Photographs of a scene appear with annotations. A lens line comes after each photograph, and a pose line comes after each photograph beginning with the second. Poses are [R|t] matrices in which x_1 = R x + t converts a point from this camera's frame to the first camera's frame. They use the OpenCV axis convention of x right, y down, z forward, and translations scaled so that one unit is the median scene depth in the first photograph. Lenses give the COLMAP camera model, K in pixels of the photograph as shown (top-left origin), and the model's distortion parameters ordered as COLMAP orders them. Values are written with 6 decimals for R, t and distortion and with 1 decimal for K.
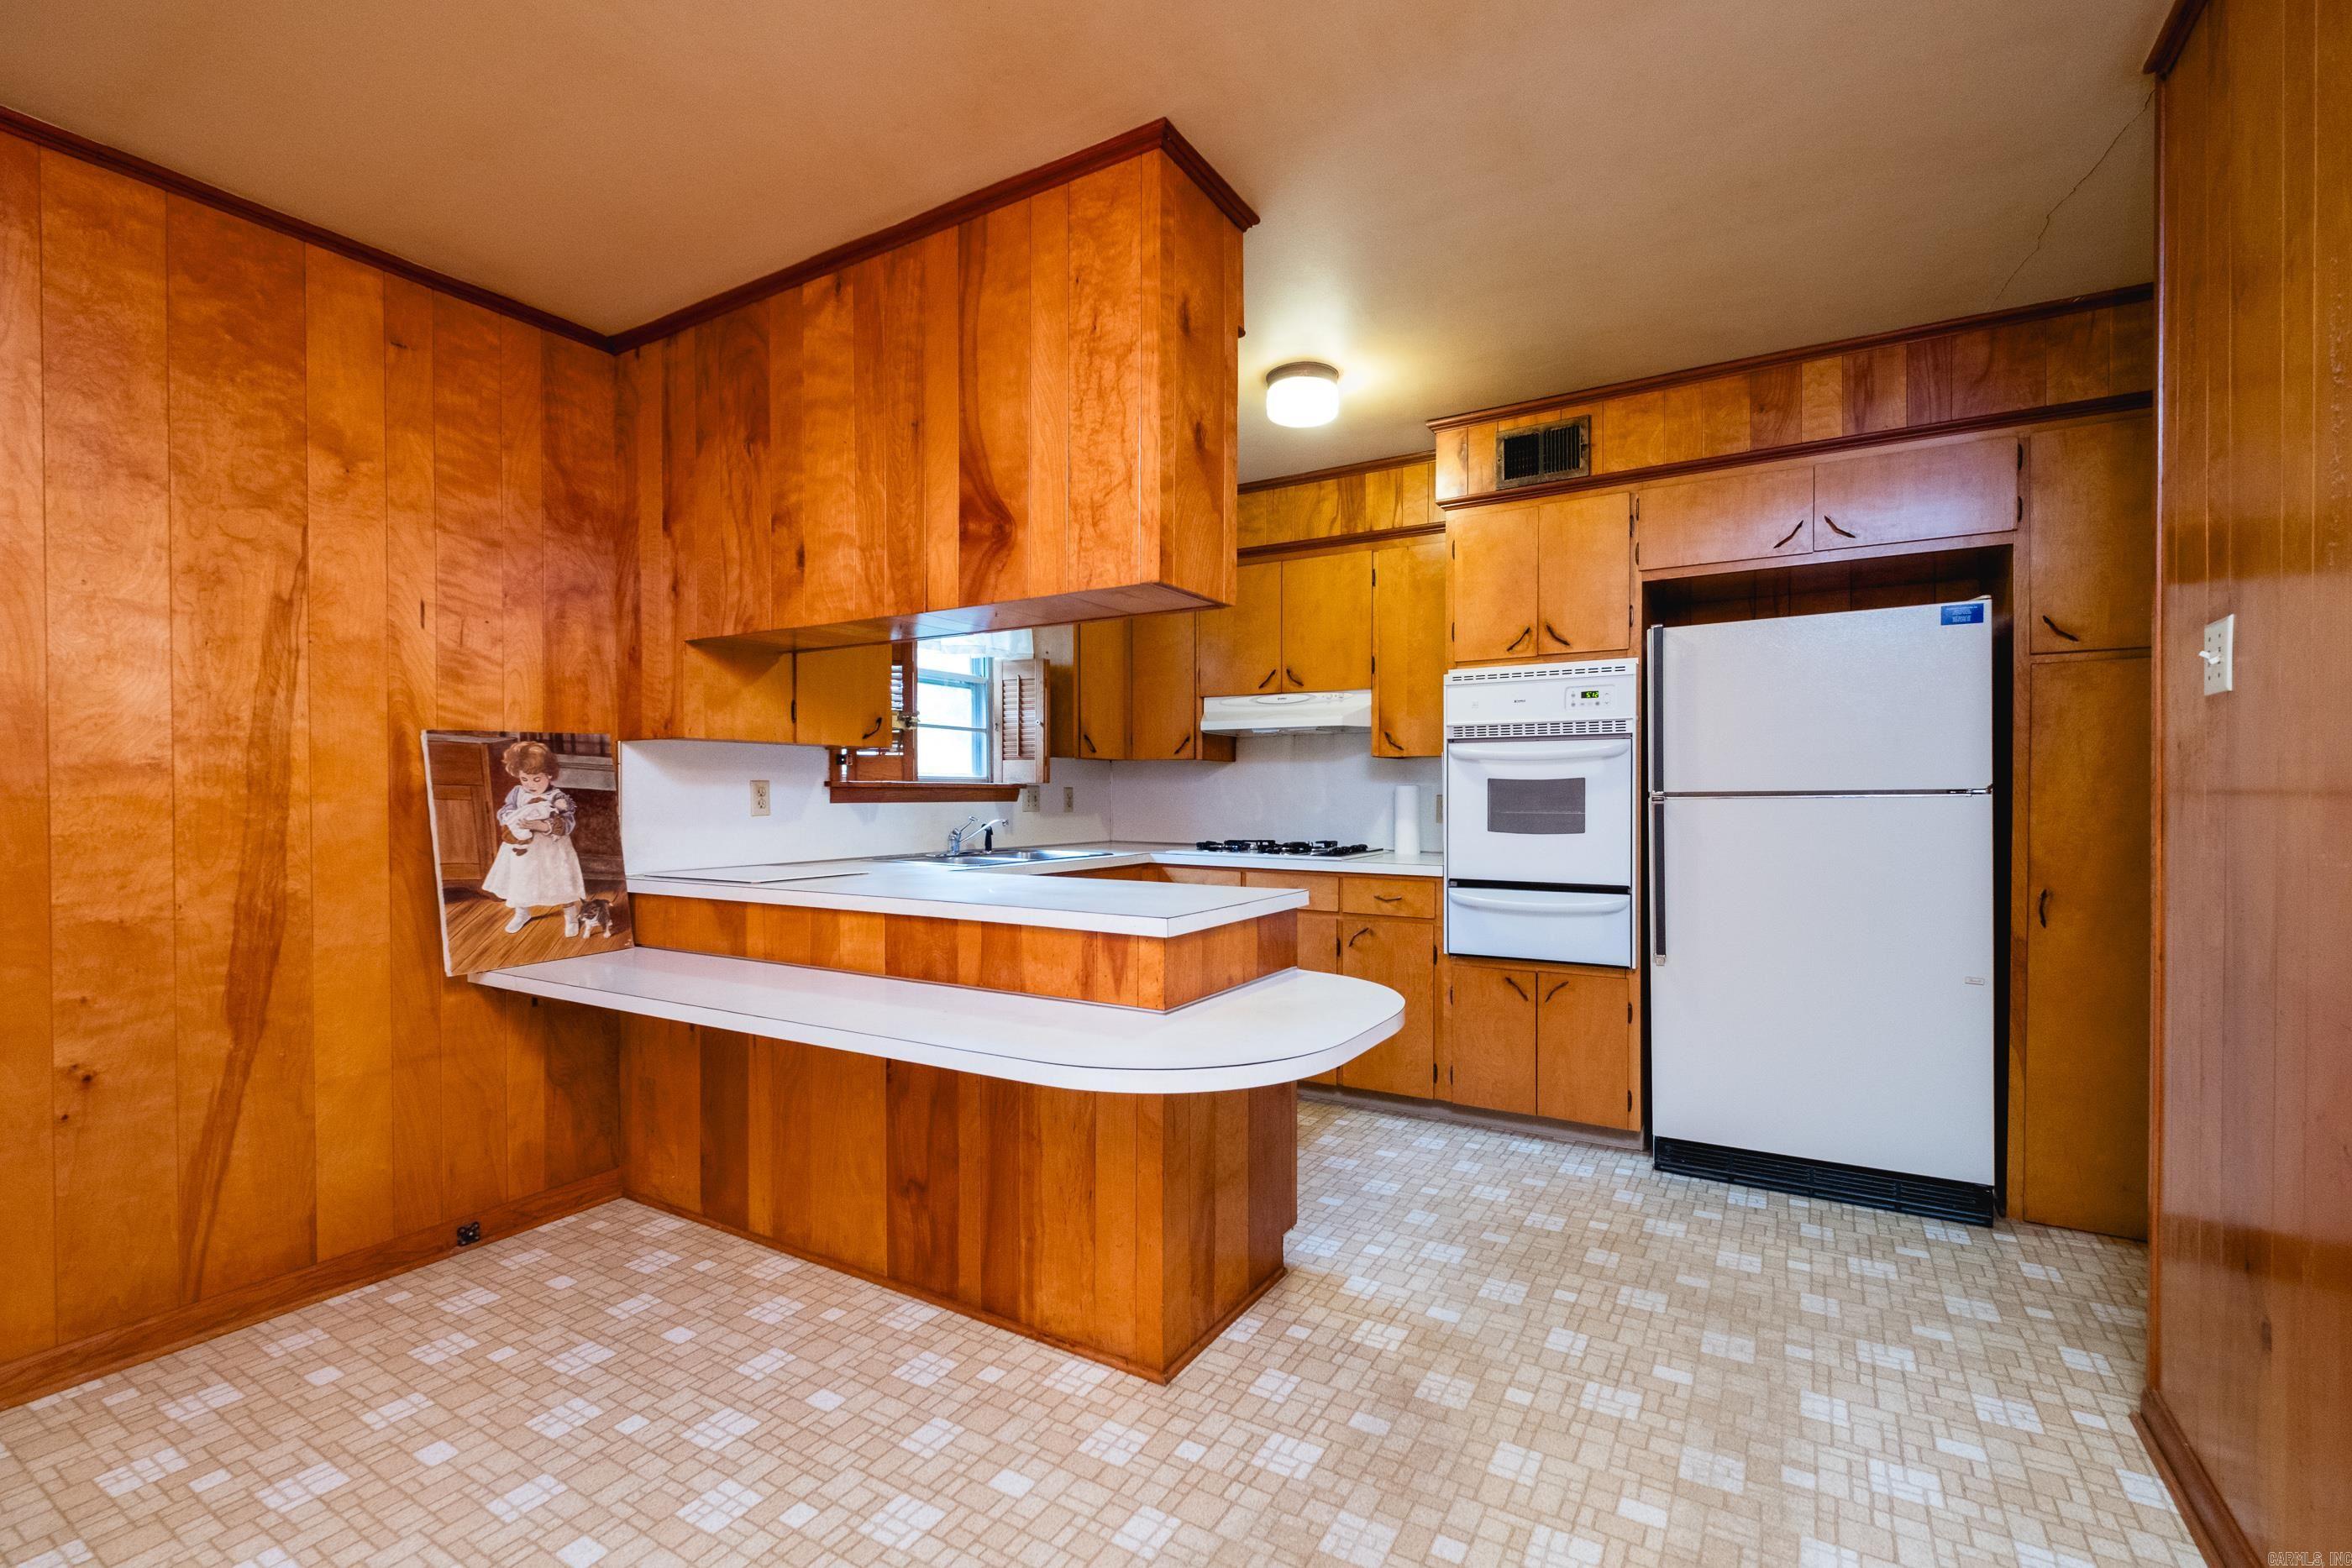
lens RADIAL K [[1038.1, 0, 1190.5], [0, 1038.1, 798.1], [0, 0, 1]] dist [0.000314, -0.000764]
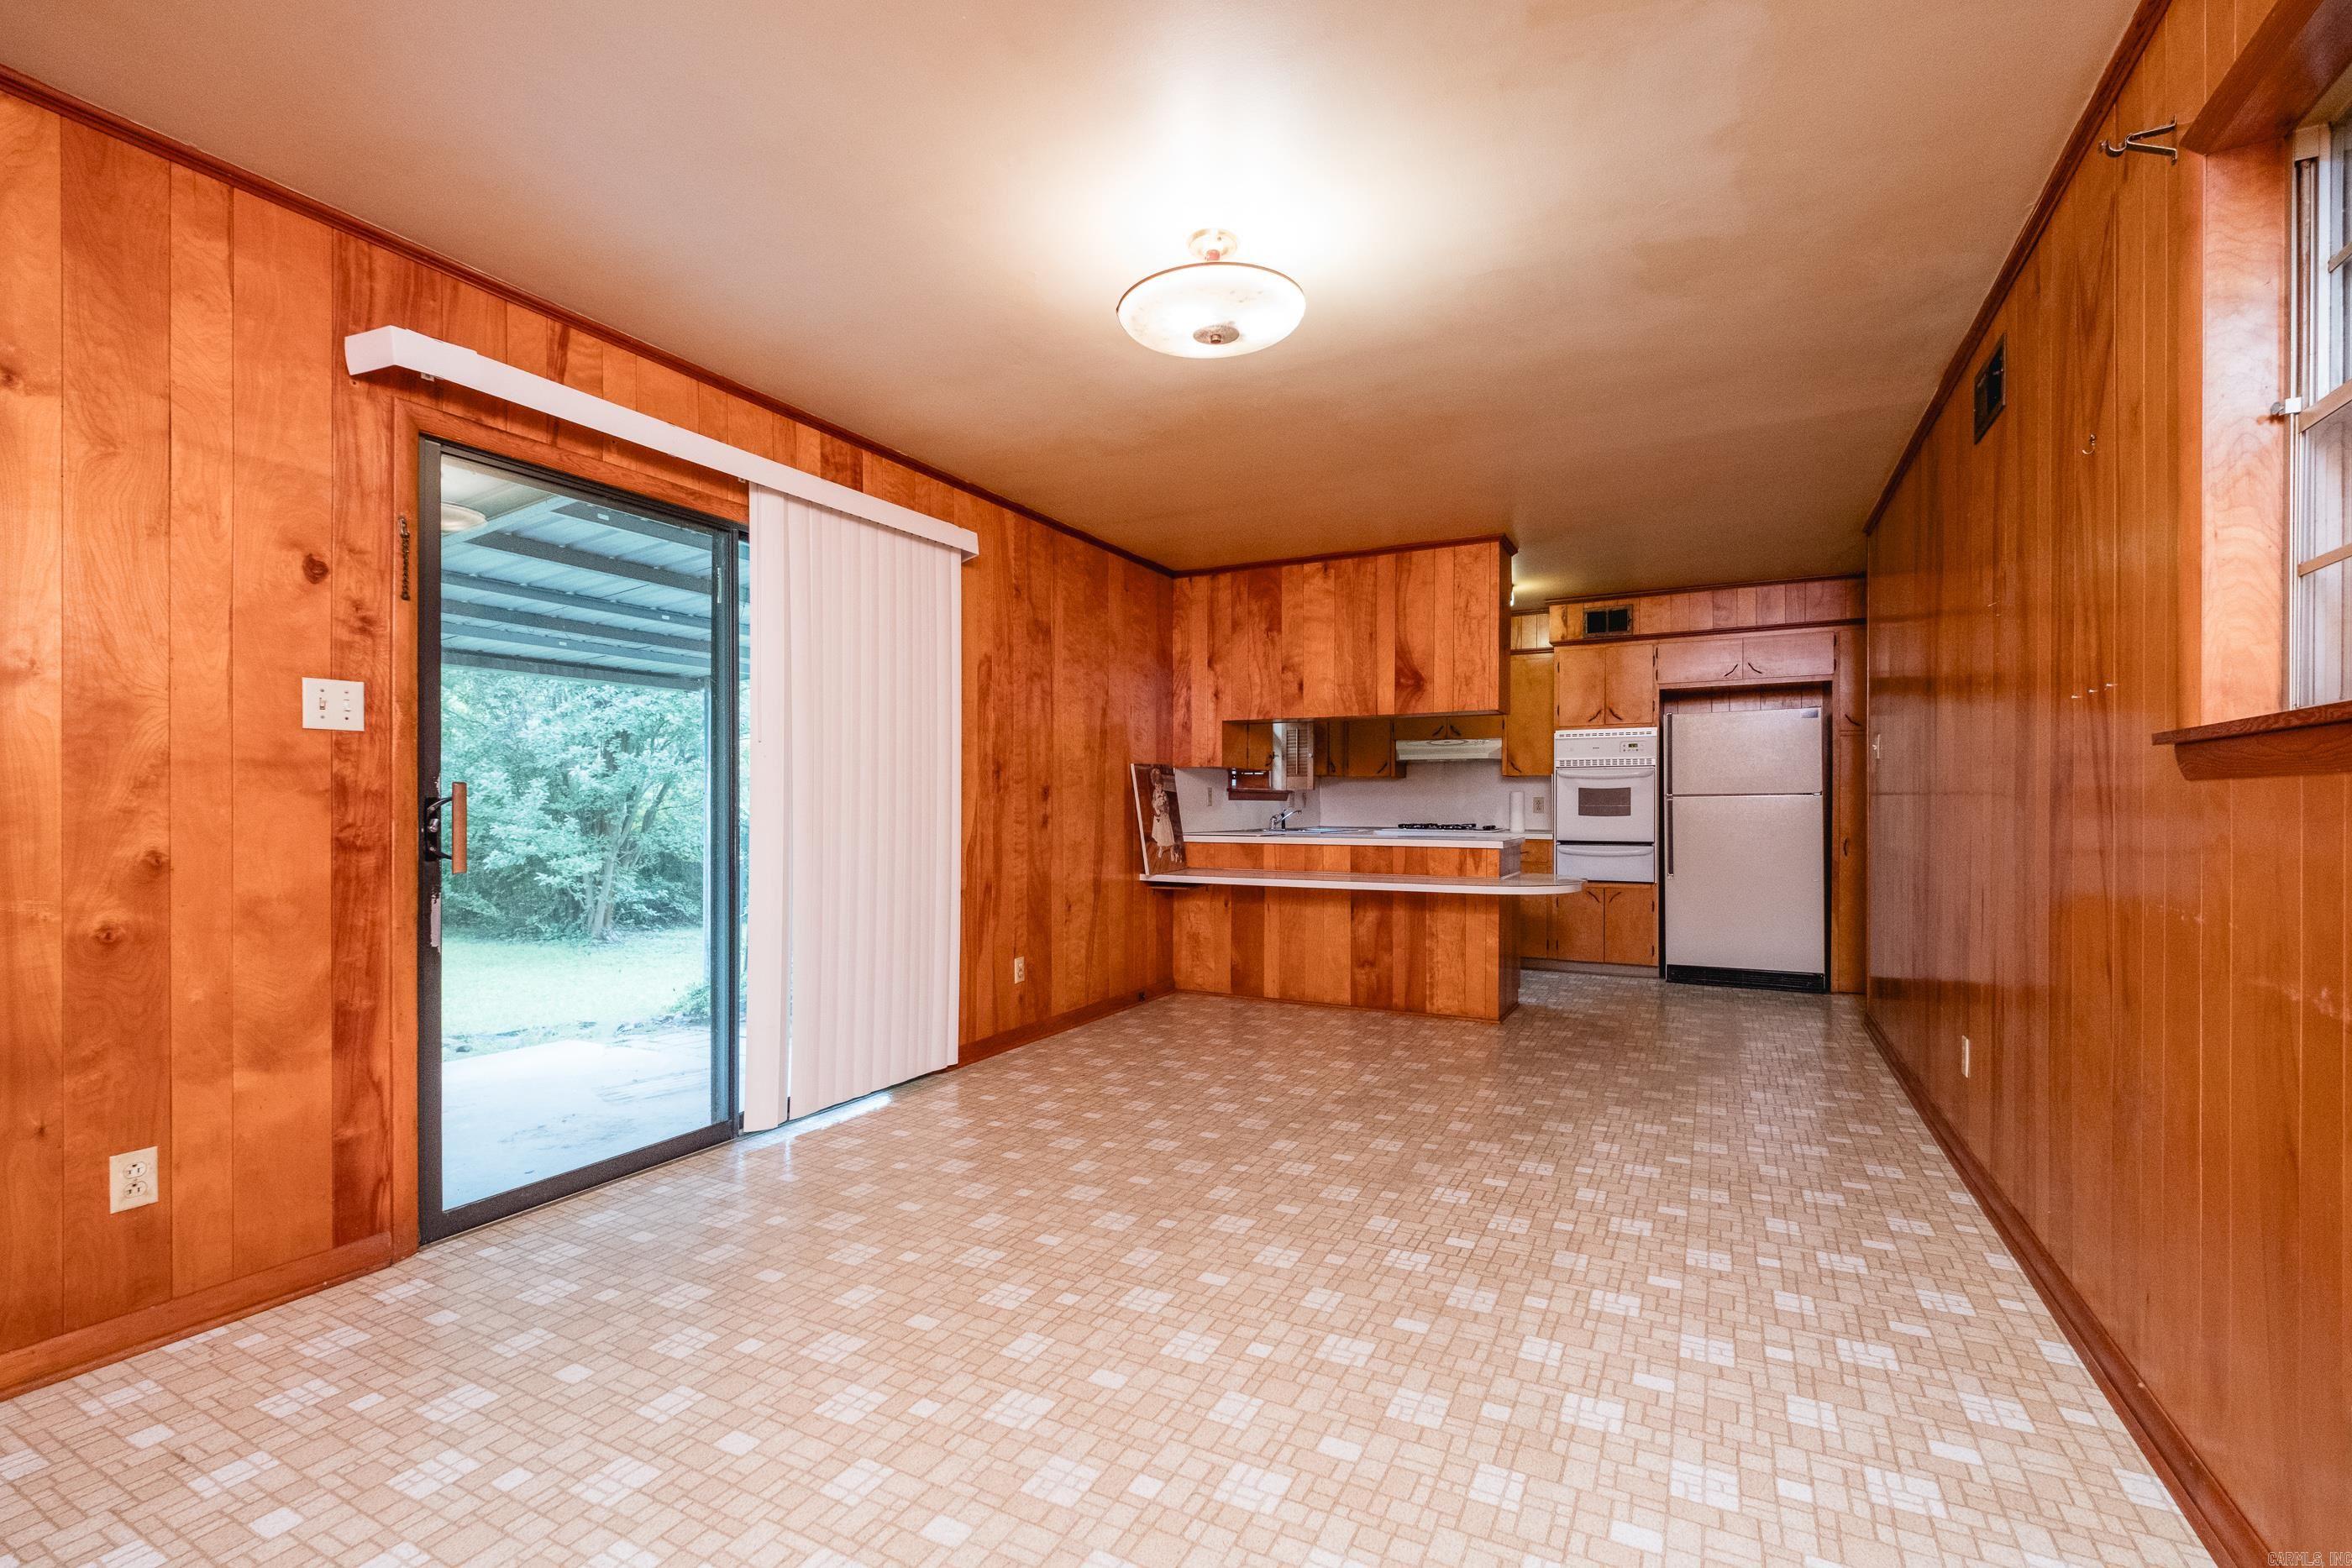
lens RADIAL K [[1026.5, 0, 1183.7], [0, 1026.5, 803.1], [0, 0, 1]] dist [-0.003324, -0.000458]
pose [[0.998620, 0.002313, 0.052459, -0.671148], [-0.001962, 0.999975, -0.006744, 0.028882], [-0.052474, 0.006632, 0.998600, -1.062474]]
